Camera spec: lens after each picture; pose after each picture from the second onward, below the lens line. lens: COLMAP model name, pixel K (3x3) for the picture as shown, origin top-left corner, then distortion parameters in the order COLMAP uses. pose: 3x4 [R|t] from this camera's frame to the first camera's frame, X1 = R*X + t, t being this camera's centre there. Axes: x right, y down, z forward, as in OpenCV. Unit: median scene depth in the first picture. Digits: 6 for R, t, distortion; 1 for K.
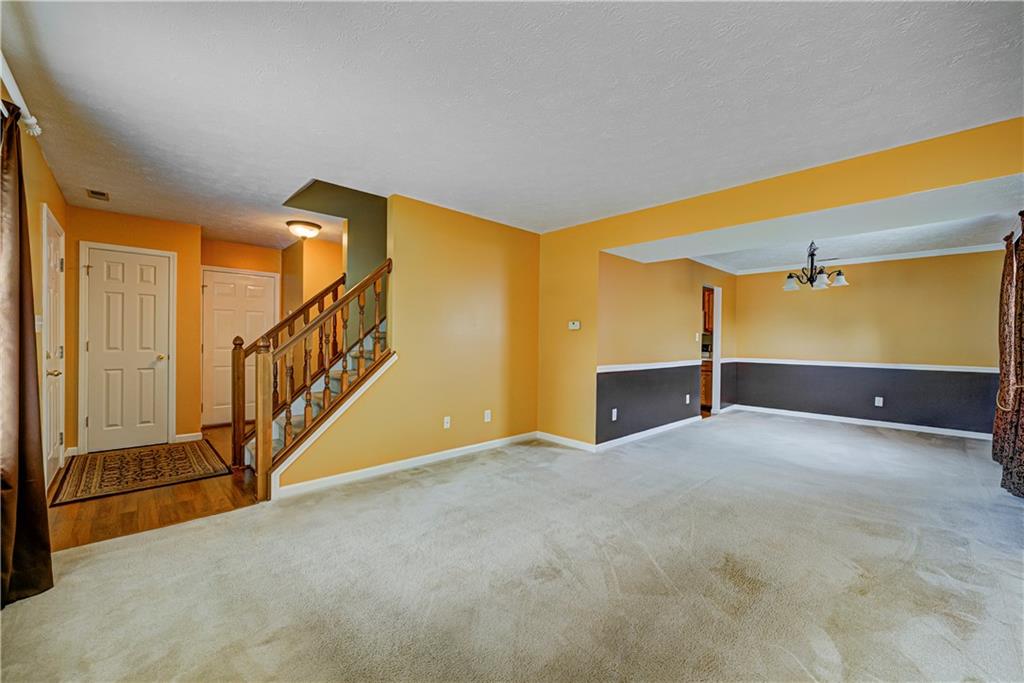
lens RADIAL K [[400.8, 0, 514.8], [0, 400.8, 341.6], [0, 0, 1]] dist [-0.002822, -0.001712]
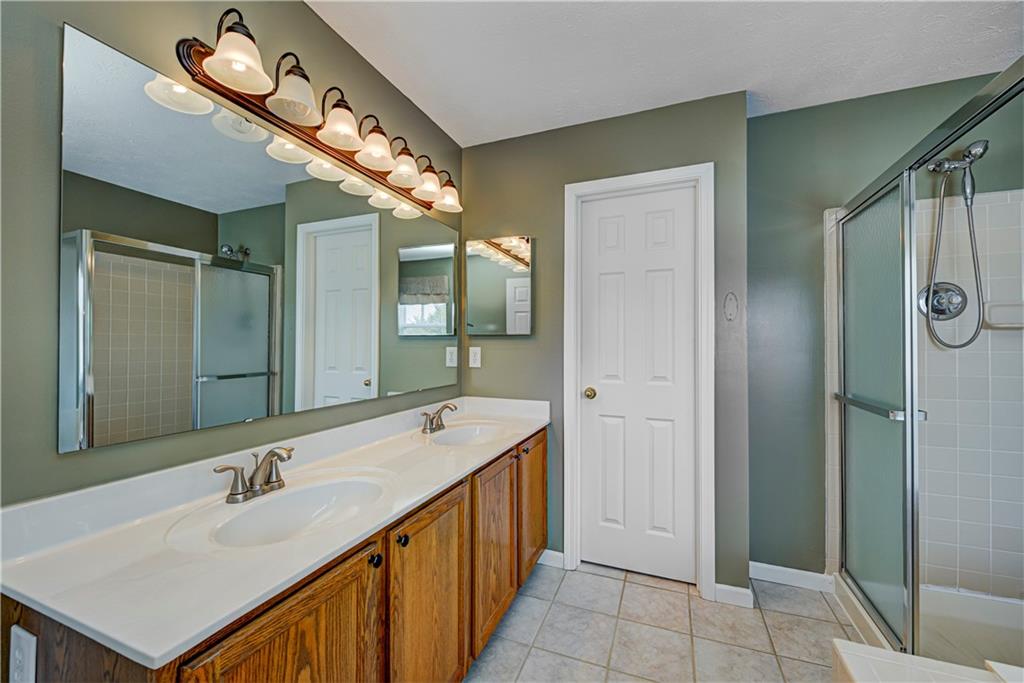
lens RADIAL K [[400.8, 0, 511.9], [0, 400.8, 341.8], [0, 0, 1]] dist [-0.002822, -0.001712]
pose [[0.409962, -0.010747, -0.912039, -0.550395], [-0.001545, 0.999921, -0.012477, -0.020657], [0.912101, 0.006524, 0.409913, 0.633993]]
